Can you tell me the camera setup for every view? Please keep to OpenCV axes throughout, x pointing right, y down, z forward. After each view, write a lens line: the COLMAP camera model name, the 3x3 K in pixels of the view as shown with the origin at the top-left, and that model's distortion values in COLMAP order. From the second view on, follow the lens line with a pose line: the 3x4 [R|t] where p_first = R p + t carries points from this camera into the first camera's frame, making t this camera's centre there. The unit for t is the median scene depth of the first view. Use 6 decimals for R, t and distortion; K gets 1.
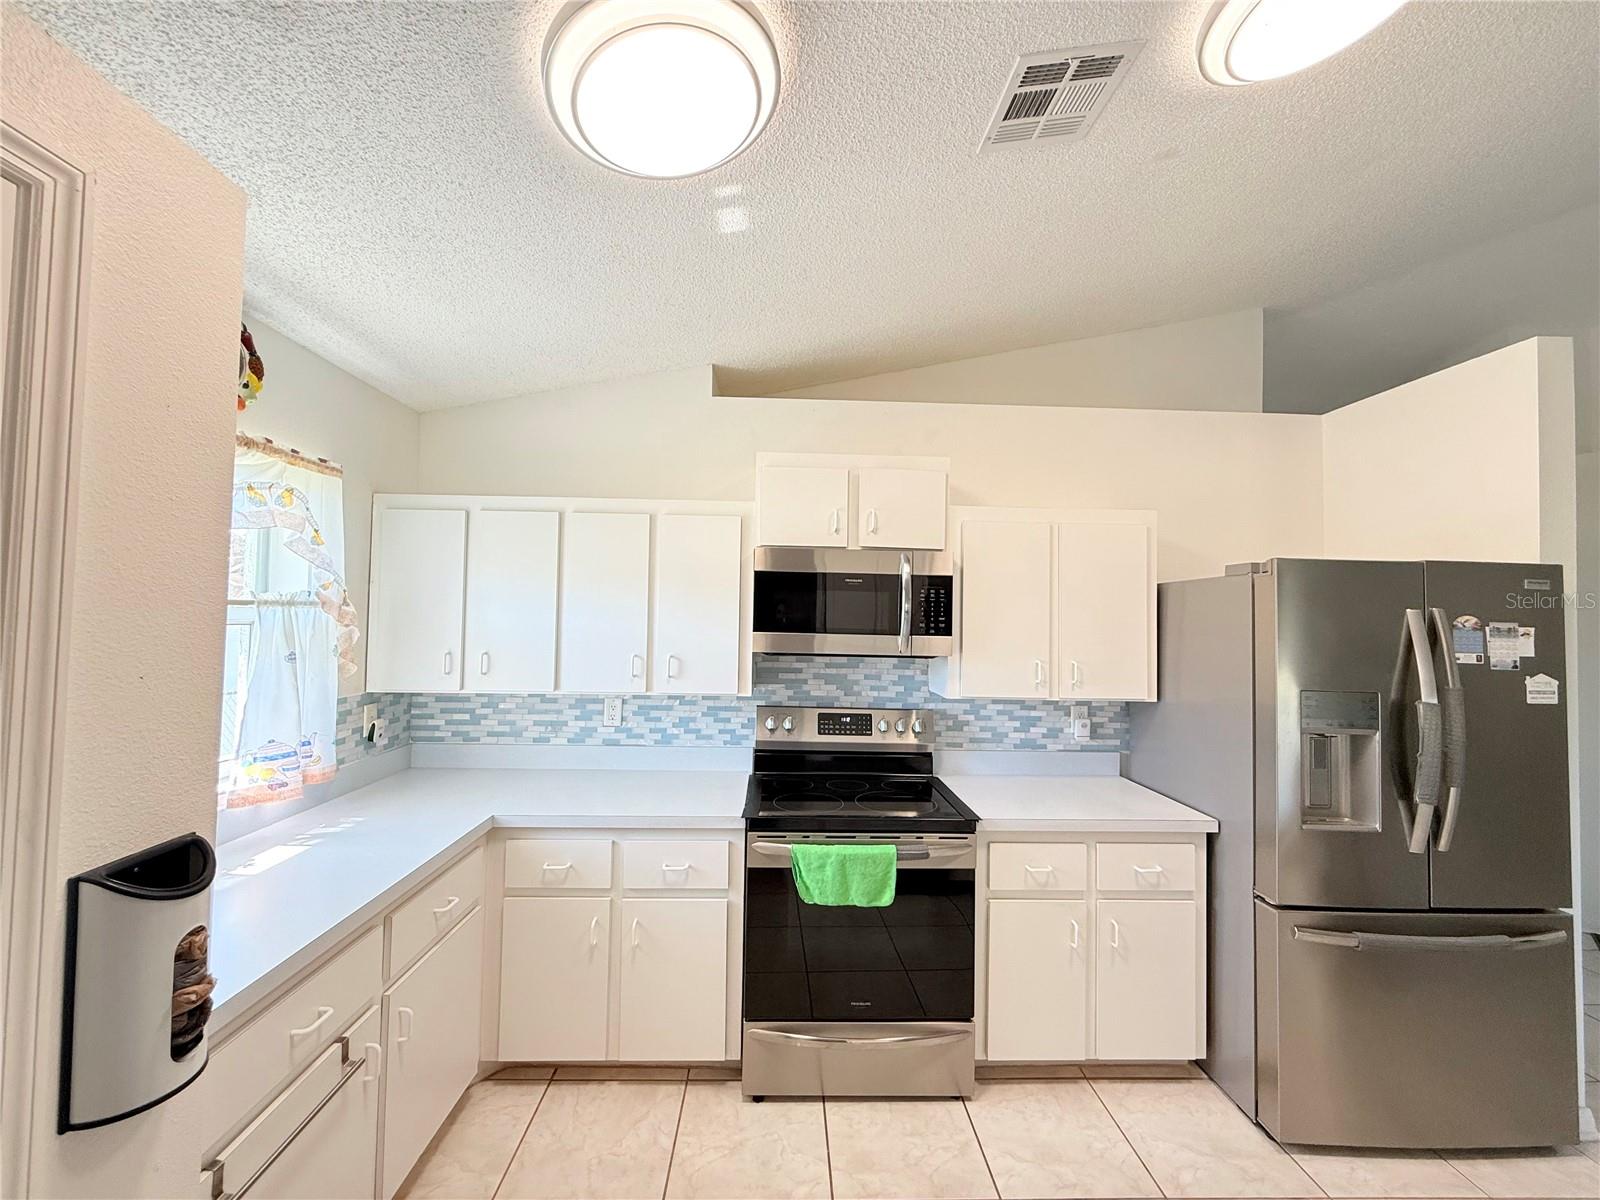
lens RADIAL K [[637.6, 0, 797.4], [0, 637.6, 597.3], [0, 0, 1]] dist [-0.001325, 0.000747]
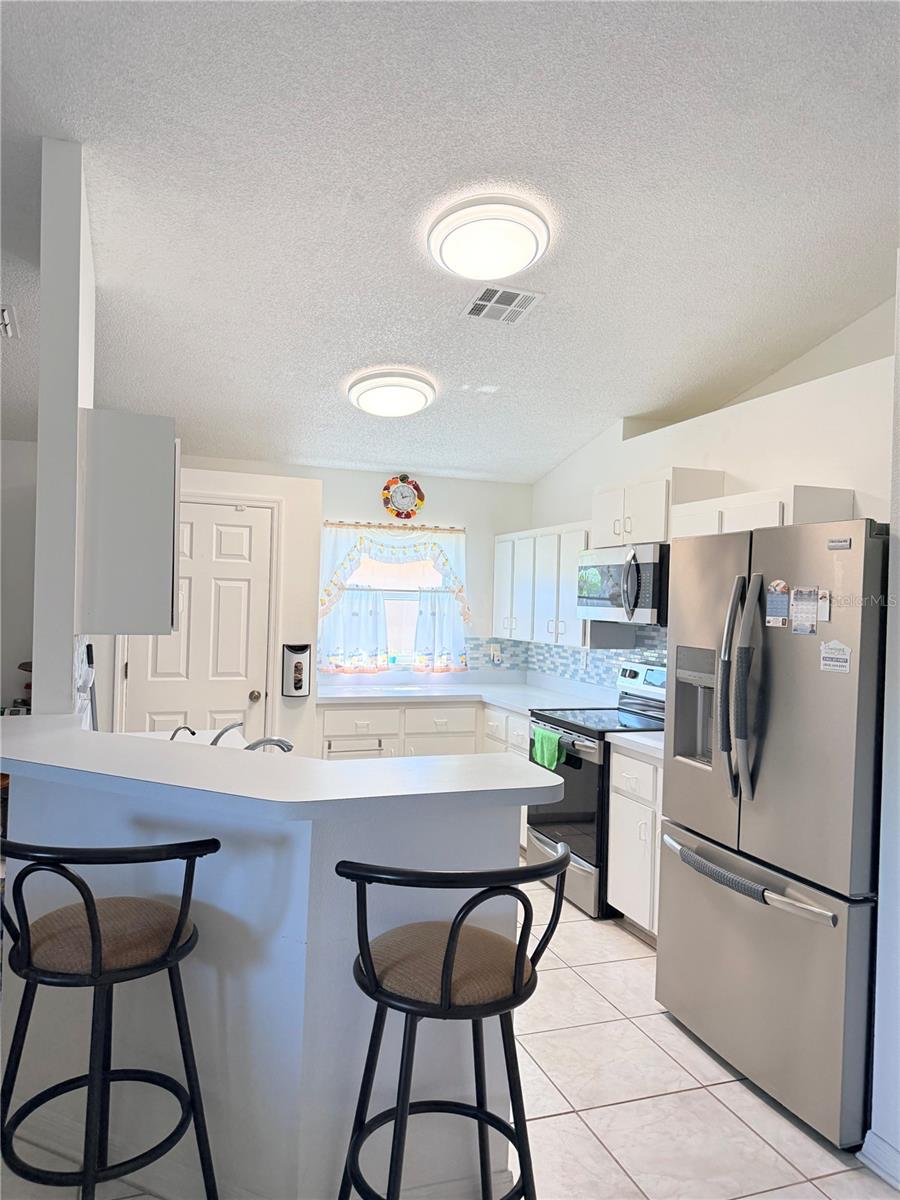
lens RADIAL K [[836.4, 0, 455.8], [0, 836.4, 602.3], [0, 0, 1]] dist [0.068054, -0.084370]
pose [[0.316863, -0.008379, -0.948434, 1.714358], [0.008449, 0.999946, -0.006012, 0.054340], [0.948434, -0.006109, 0.316917, 0.070134]]
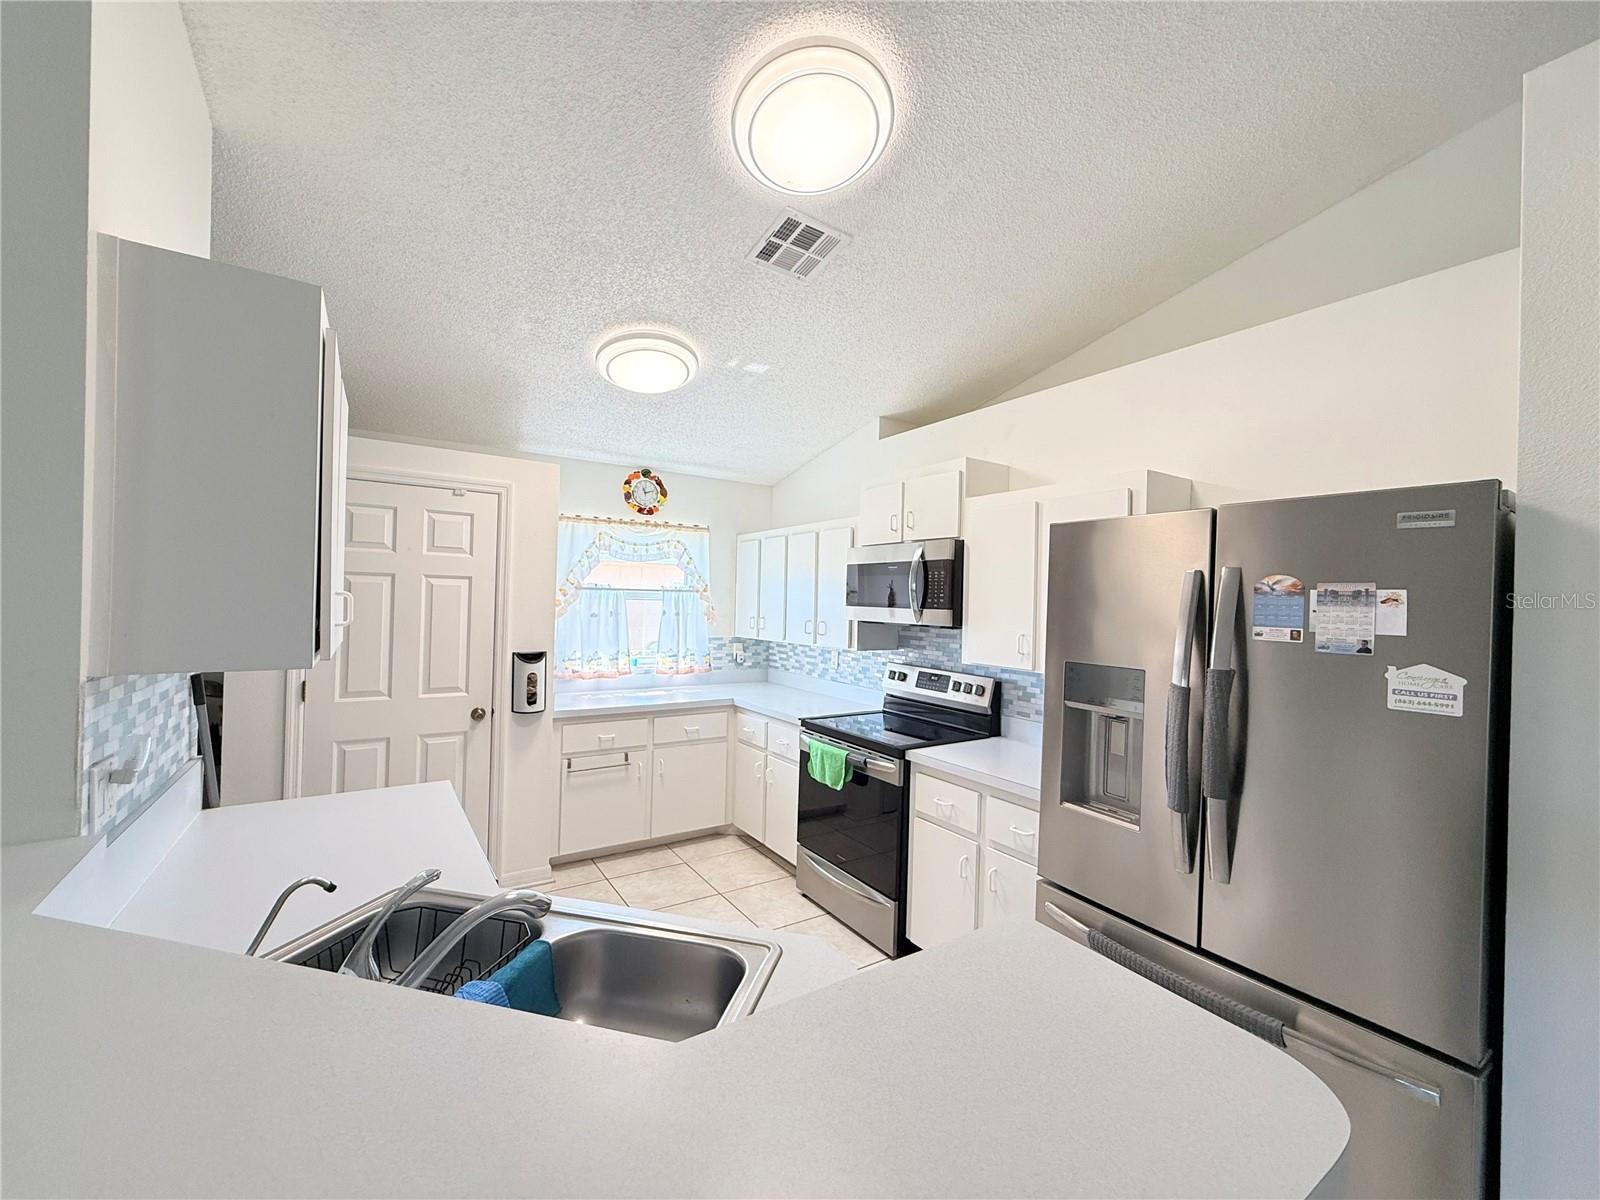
lens RADIAL K [[637.6, 0, 796.5], [0, 637.6, 596.4], [0, 0, 1]] dist [-0.001325, 0.000747]
pose [[0.520195, -0.012928, -0.853949, 1.095347], [0.013086, 0.999889, -0.007166, 0.040410], [0.853947, -0.007447, 0.520307, 0.130510]]
